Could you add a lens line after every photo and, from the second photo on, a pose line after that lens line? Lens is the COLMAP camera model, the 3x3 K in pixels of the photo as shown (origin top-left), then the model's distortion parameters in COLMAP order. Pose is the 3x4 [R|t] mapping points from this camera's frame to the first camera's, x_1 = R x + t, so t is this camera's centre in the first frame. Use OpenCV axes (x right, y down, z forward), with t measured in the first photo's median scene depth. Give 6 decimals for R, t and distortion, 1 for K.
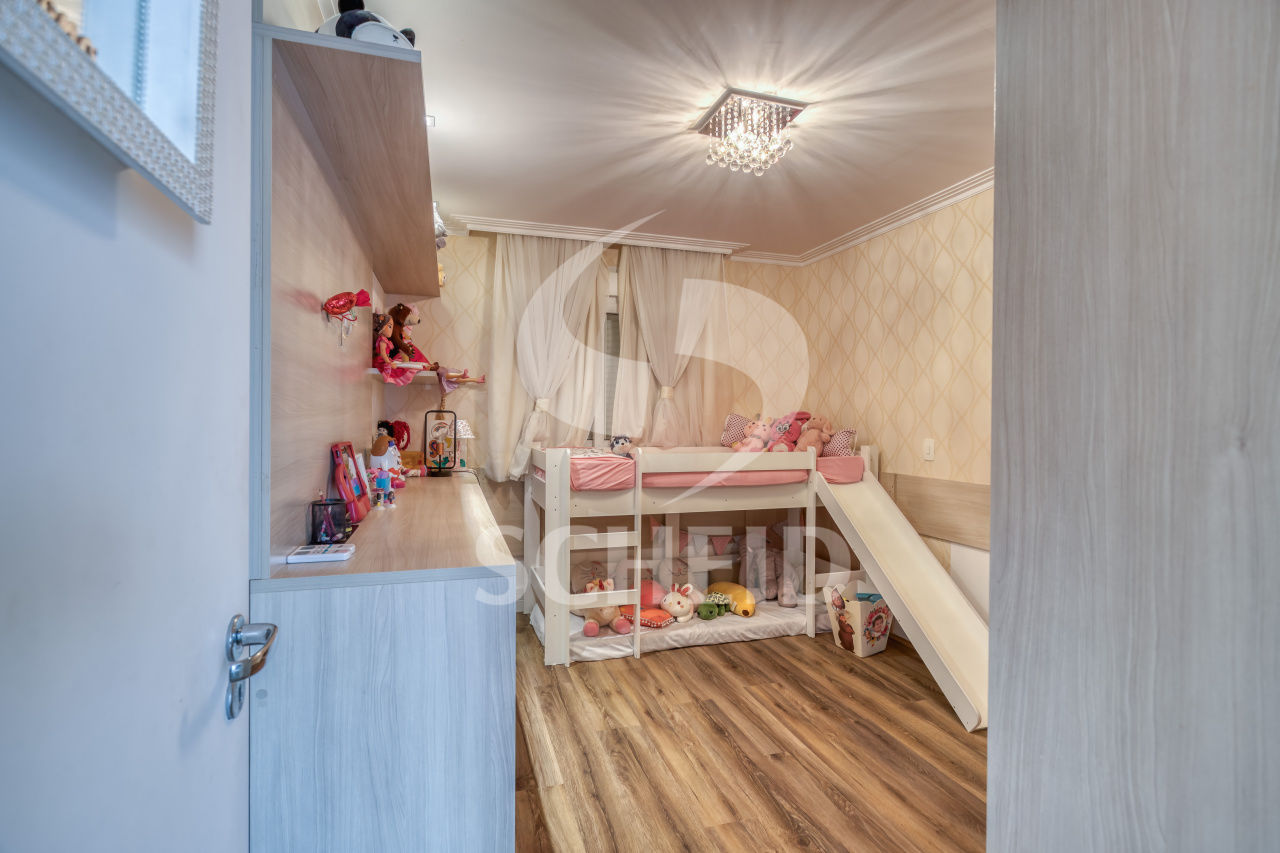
lens RADIAL K [[615.3, 0, 640.1], [0, 615.3, 422.2], [0, 0, 1]] dist [0.010187, -0.000007]
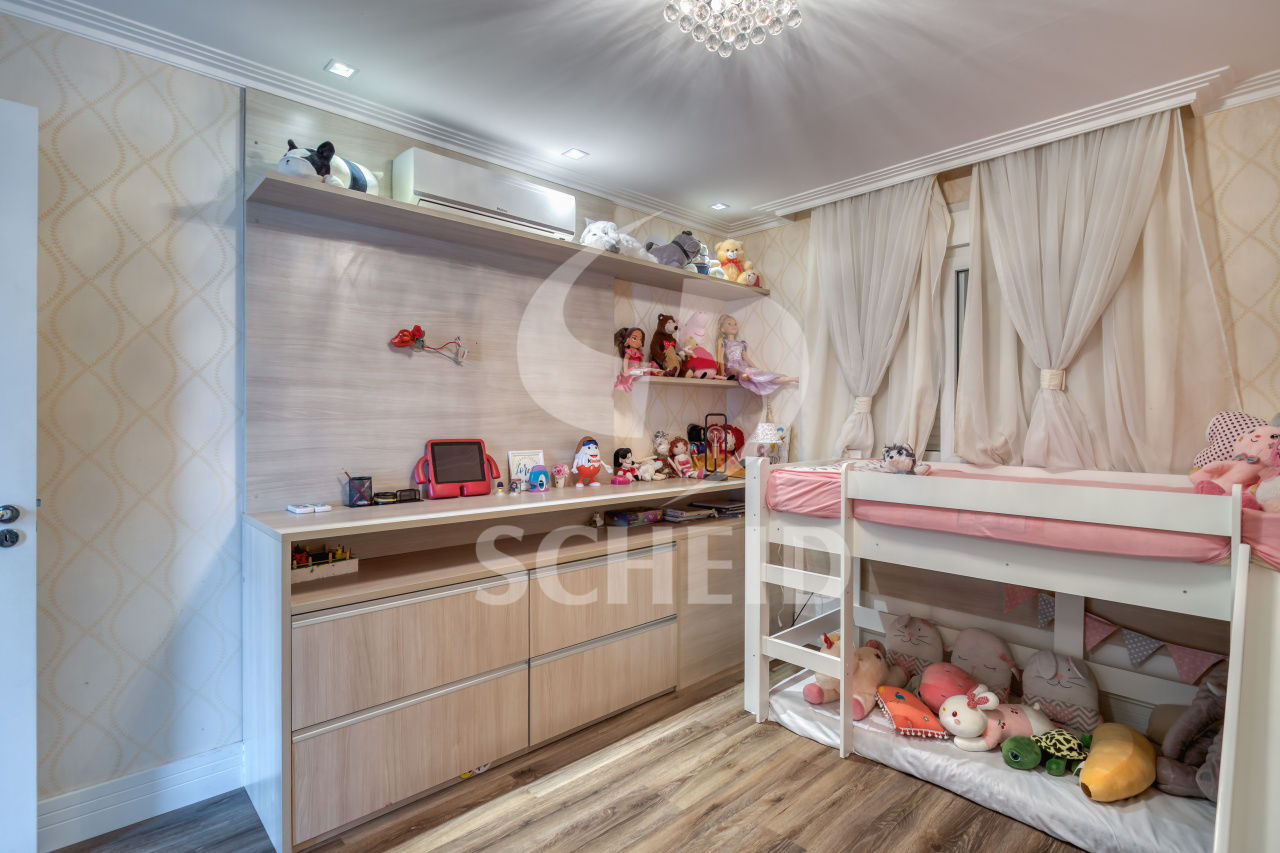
lens RADIAL K [[615.3, 0, 606.5], [0, 615.3, 421.3], [0, 0, 1]] dist [0.010187, -0.000007]
pose [[0.435985, -0.000920, -0.899954, 0.546488], [-0.006881, 0.999967, -0.004356, -0.001086], [0.899928, 0.008091, 0.435964, 0.460269]]
